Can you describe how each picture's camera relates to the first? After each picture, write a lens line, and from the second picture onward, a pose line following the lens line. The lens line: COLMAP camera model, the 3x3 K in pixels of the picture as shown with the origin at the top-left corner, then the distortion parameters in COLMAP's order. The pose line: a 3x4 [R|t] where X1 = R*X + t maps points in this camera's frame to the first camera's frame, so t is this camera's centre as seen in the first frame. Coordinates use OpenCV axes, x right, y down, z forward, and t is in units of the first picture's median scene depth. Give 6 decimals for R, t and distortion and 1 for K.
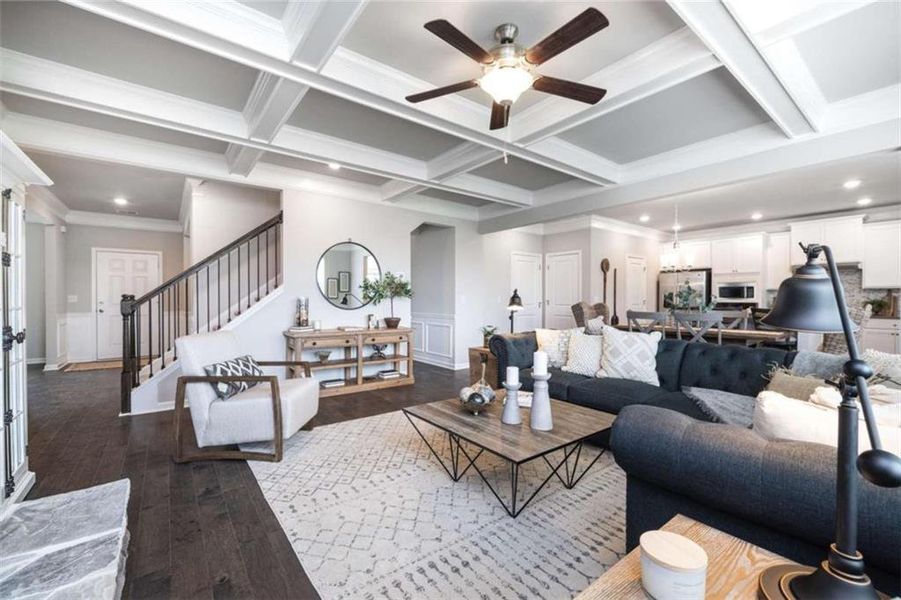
lens RADIAL K [[374.8, 0, 447.0], [0, 374.8, 301.3], [0, 0, 1]] dist [0.000214, -0.000034]
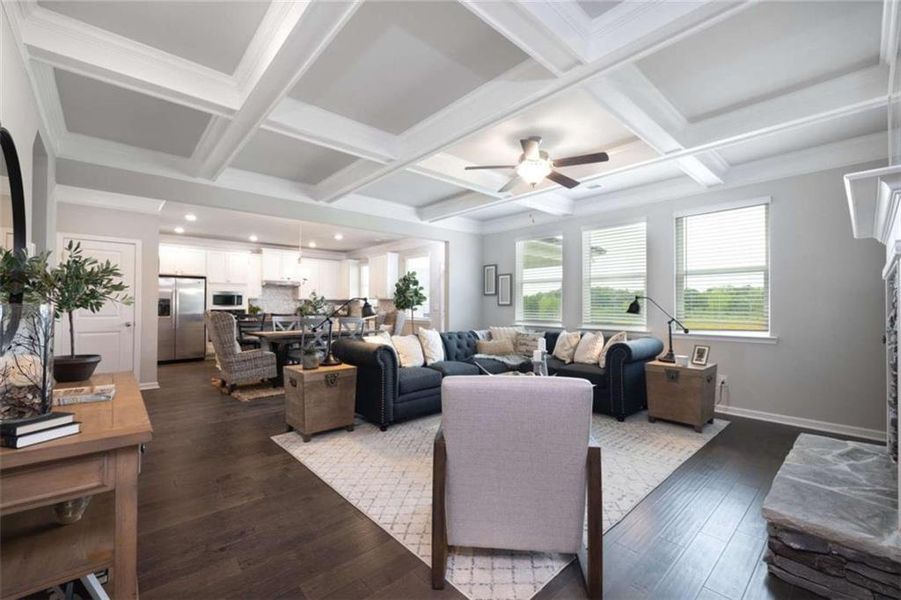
lens RADIAL K [[374.8, 0, 447.0], [0, 374.8, 301.3], [0, 0, 1]] dist [0.000214, -0.000034]
pose [[-0.081134, 0.012232, 0.996628, -0.427650], [0.002263, 0.999924, -0.012088, -0.005660], [-0.996701, 0.001275, -0.081156, 0.461805]]
